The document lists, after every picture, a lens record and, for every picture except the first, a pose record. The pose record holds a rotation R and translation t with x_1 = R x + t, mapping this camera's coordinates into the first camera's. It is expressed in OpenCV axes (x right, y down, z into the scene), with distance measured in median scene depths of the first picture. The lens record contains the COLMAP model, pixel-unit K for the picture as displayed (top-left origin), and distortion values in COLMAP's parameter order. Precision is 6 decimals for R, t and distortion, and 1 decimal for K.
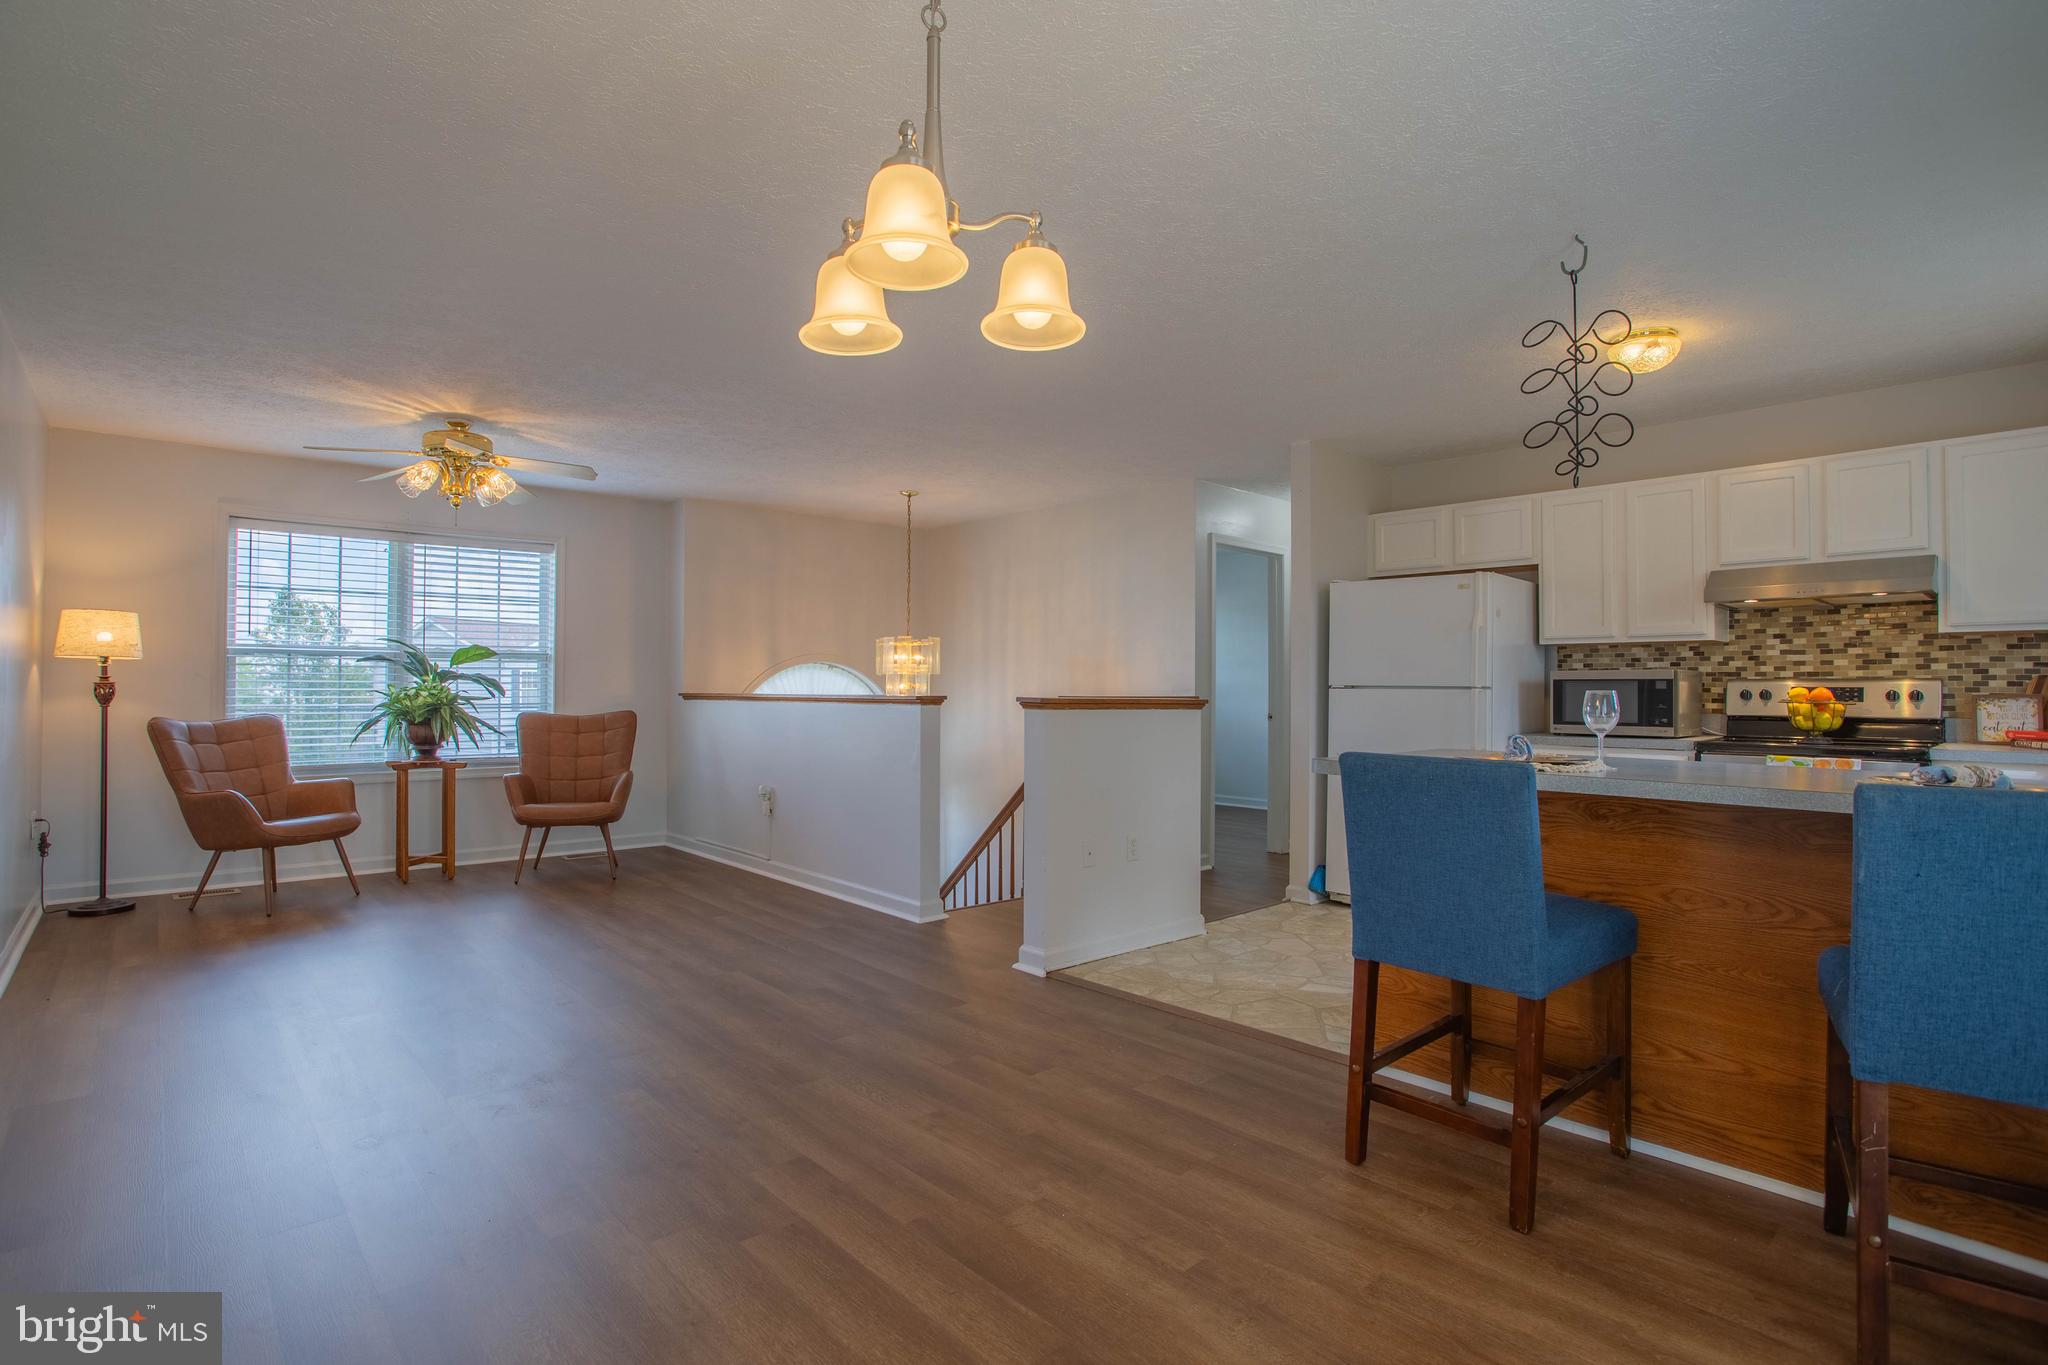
lens RADIAL K [[995.7, 0, 1014.2], [0, 995.7, 682.5], [0, 0, 1]] dist [-0.087915, 0.041240]
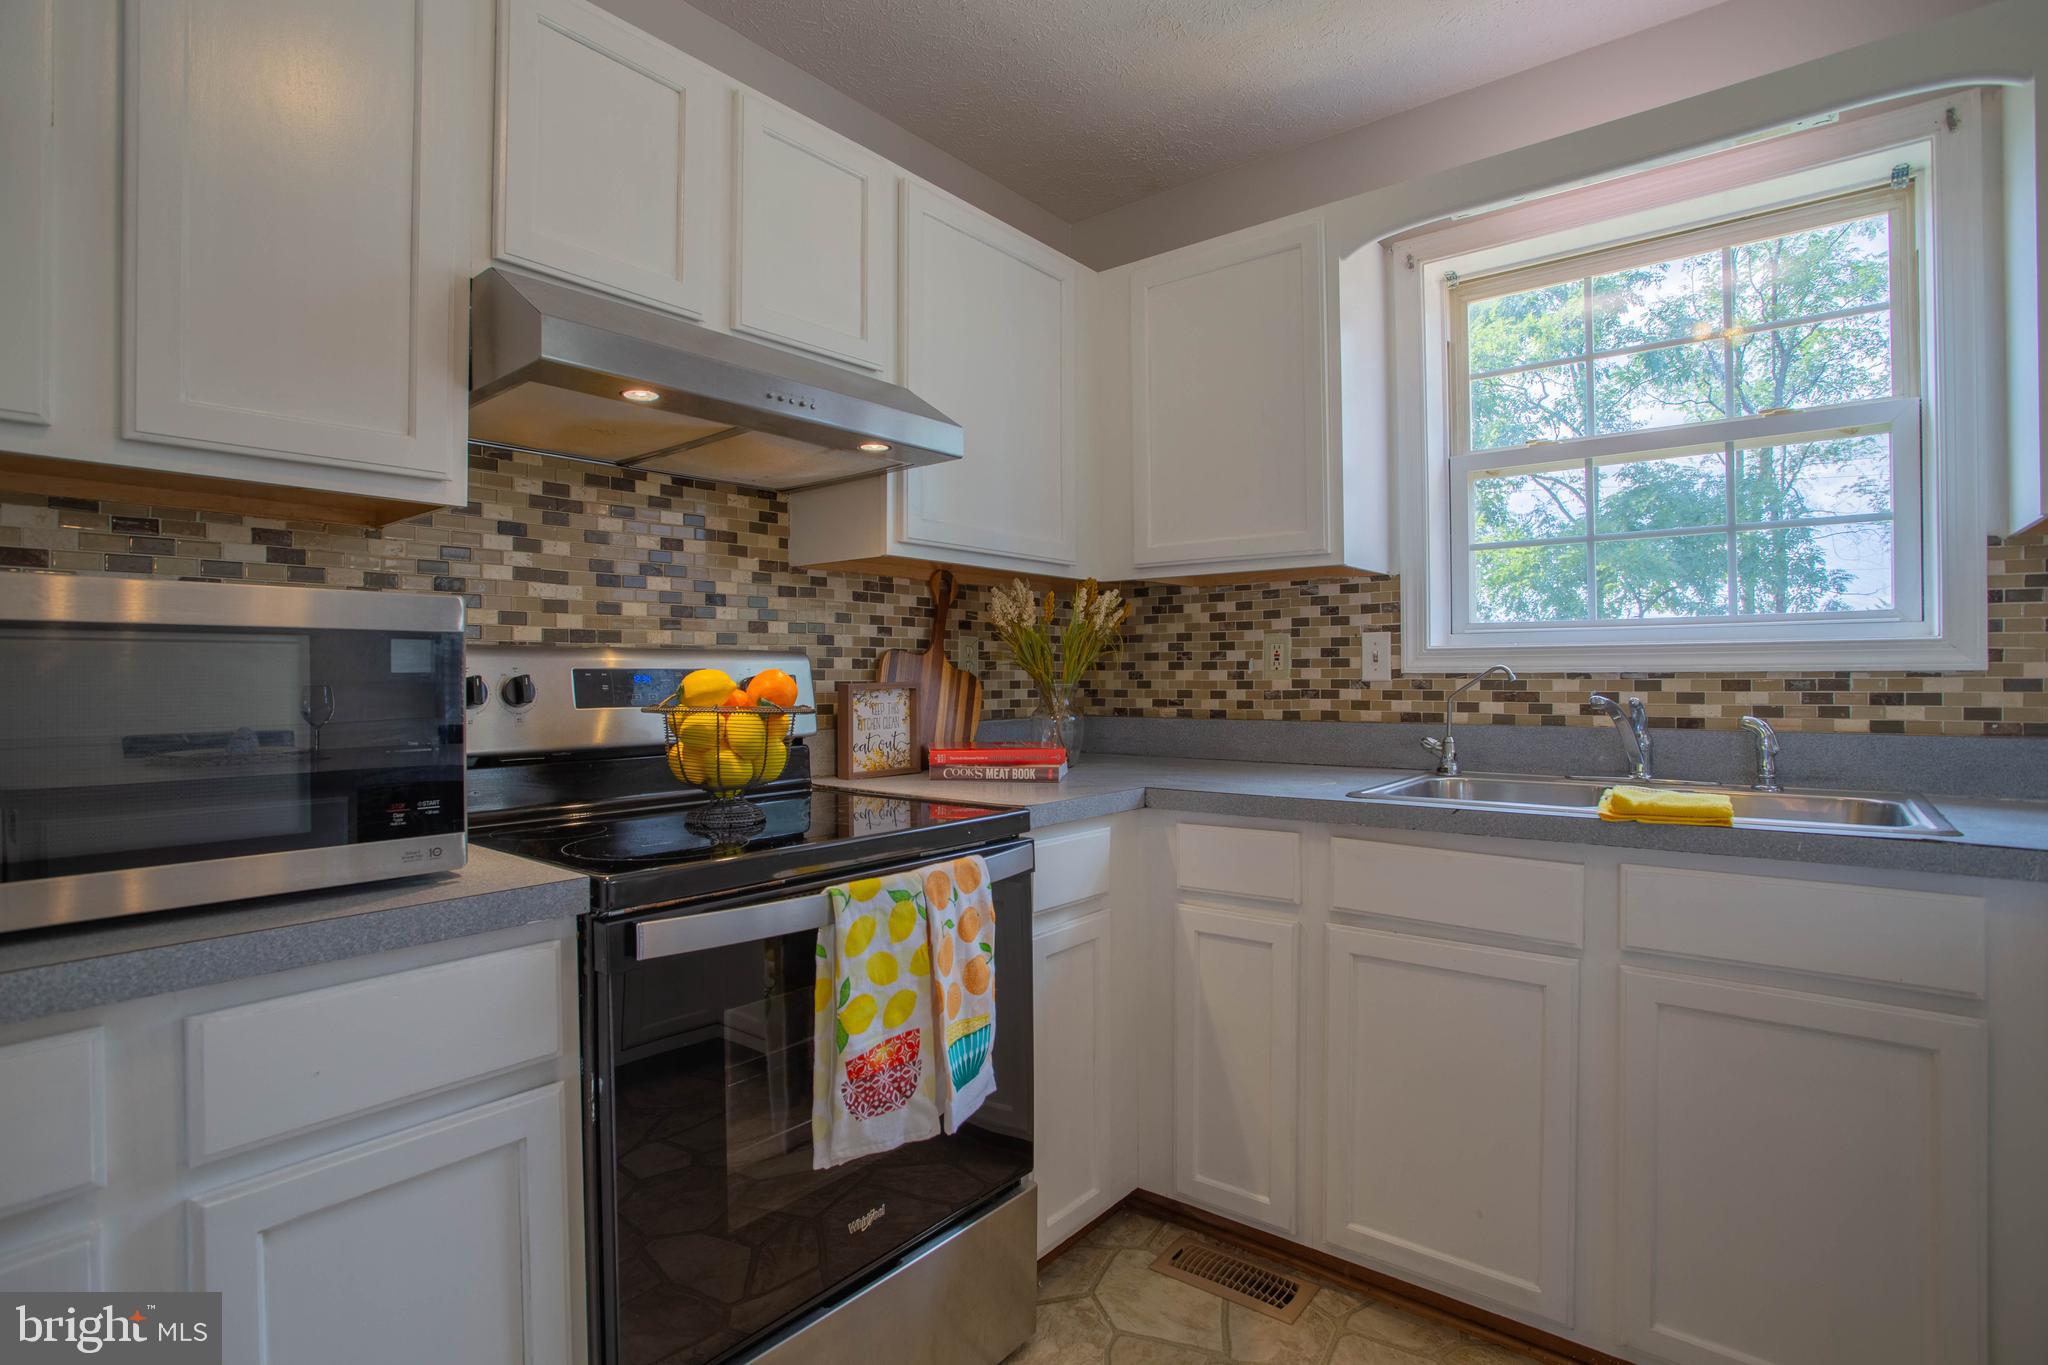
lens RADIAL K [[998.9, 0, 1012.7], [0, 998.9, 673.7], [0, 0, 1]] dist [-0.071933, 0.031719]
pose [[-0.156630, 0.000201, 0.987657, 0.369639], [-0.003678, 0.999993, -0.000787, 0.005722], [-0.987651, -0.003756, -0.156628, 0.799523]]
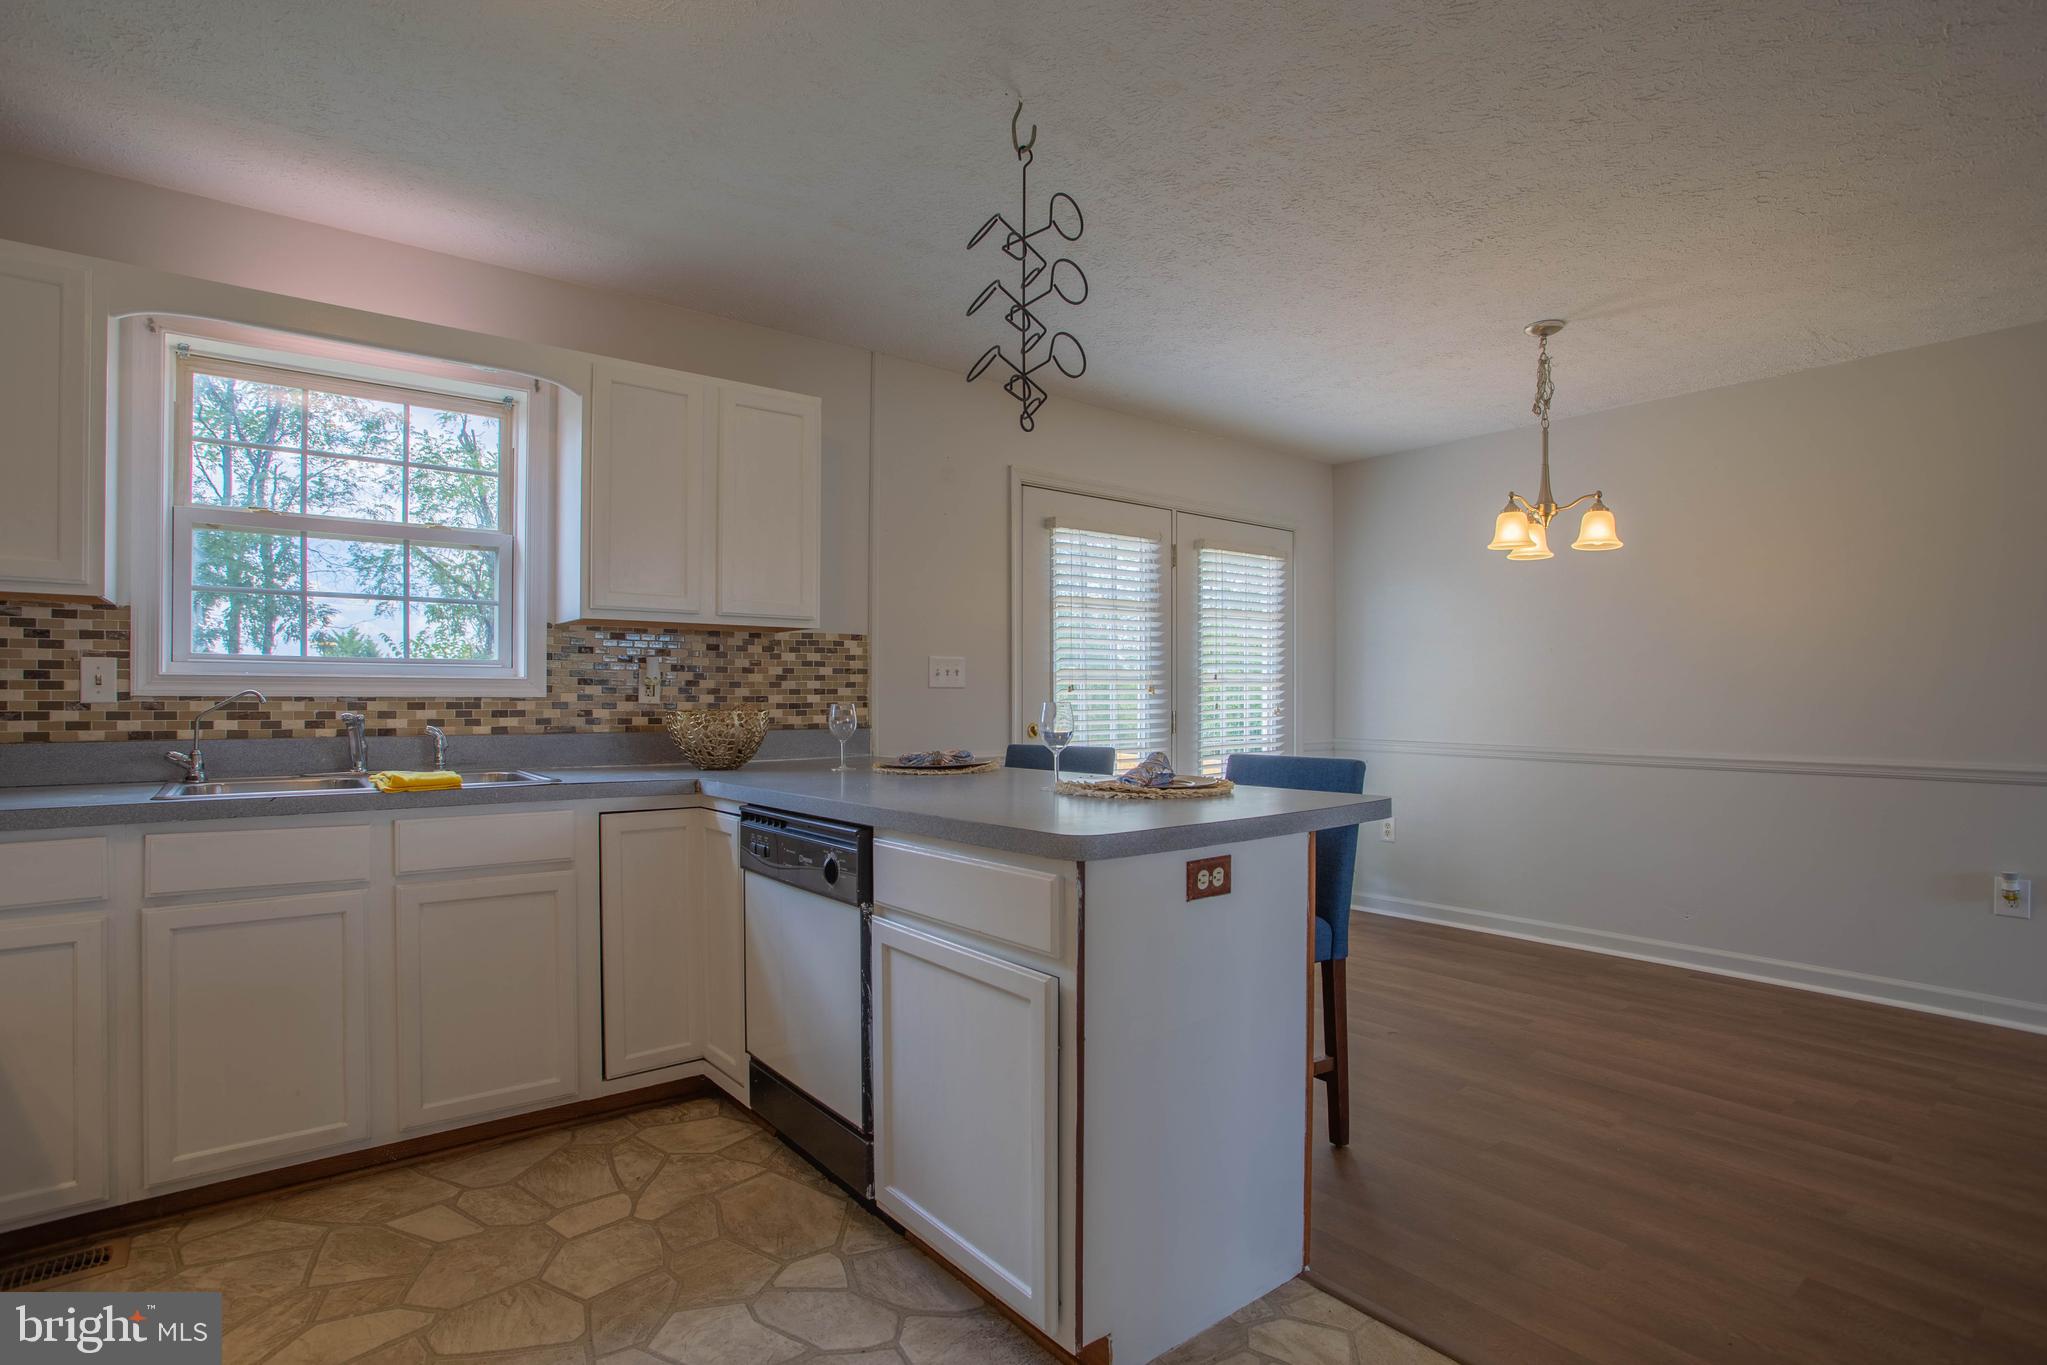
lens RADIAL K [[1009.4, 0, 1021.1], [0, 1009.4, 696.9], [0, 0, 1]] dist [-0.072523, 0.030867]
pose [[-0.998181, -0.006247, 0.059958, 0.308980], [-0.006798, 0.999936, -0.009002, 0.006447], [-0.059898, -0.009393, -0.998160, 1.022397]]
